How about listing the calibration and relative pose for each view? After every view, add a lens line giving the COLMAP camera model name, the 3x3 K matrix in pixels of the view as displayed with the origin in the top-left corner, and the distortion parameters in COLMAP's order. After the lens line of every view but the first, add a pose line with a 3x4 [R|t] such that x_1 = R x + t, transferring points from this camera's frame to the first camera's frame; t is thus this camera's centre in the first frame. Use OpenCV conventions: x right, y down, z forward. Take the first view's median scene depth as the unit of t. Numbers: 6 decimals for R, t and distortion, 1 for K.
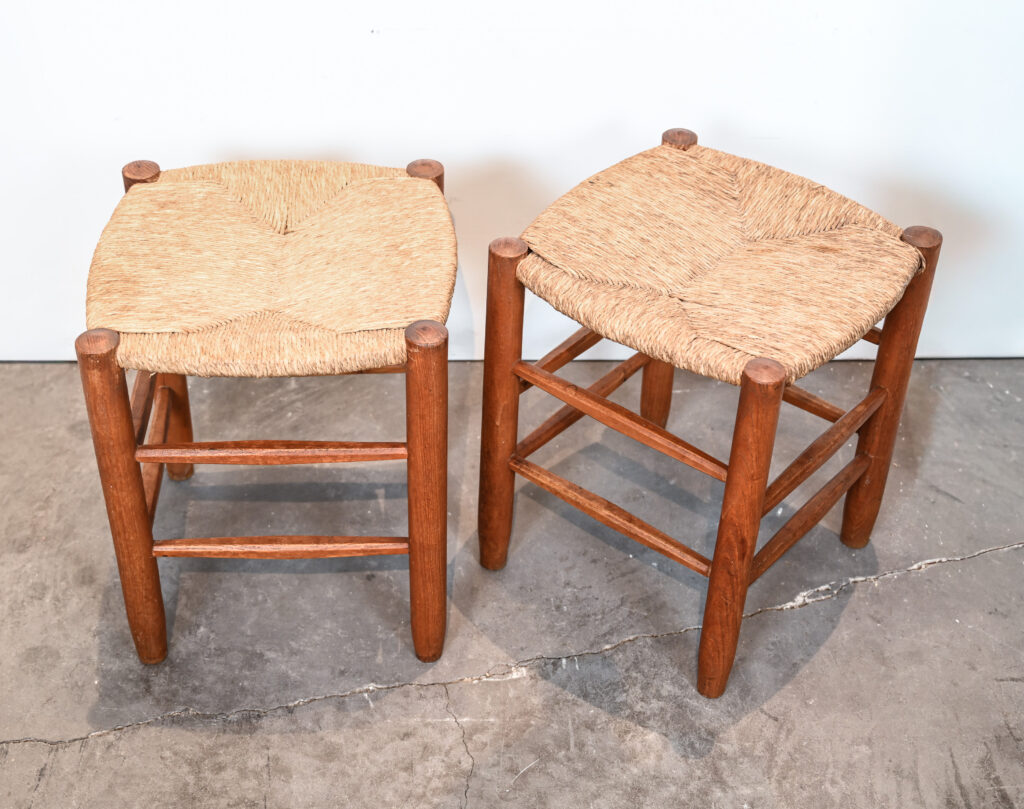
lens RADIAL K [[1455.7, 0, 502.9], [0, 1455.7, 468.9], [0, 0, 1]] dist [0.004515, -0.021224]
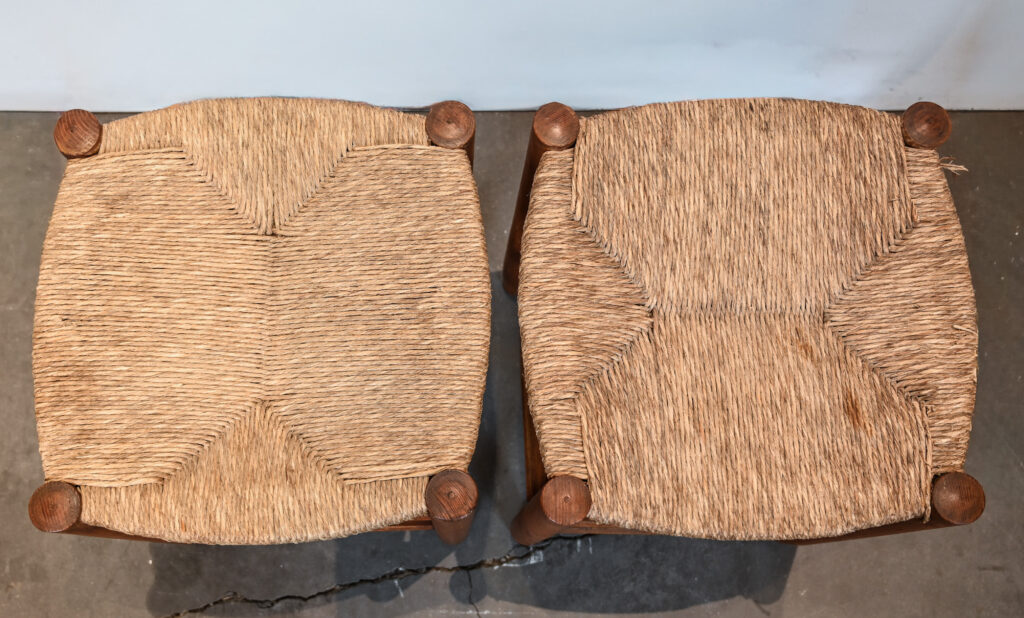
lens RADIAL K [[971.4, 0, 467.9], [0, 971.4, 438.8], [0, 0, 1]] dist [-0.006228, 0.009182]
pose [[0.999111, 0.034158, -0.024708, -0.026154], [-0.011327, 0.782039, 0.623127, -0.393131], [0.040607, -0.622293, 0.781731, 0.507440]]
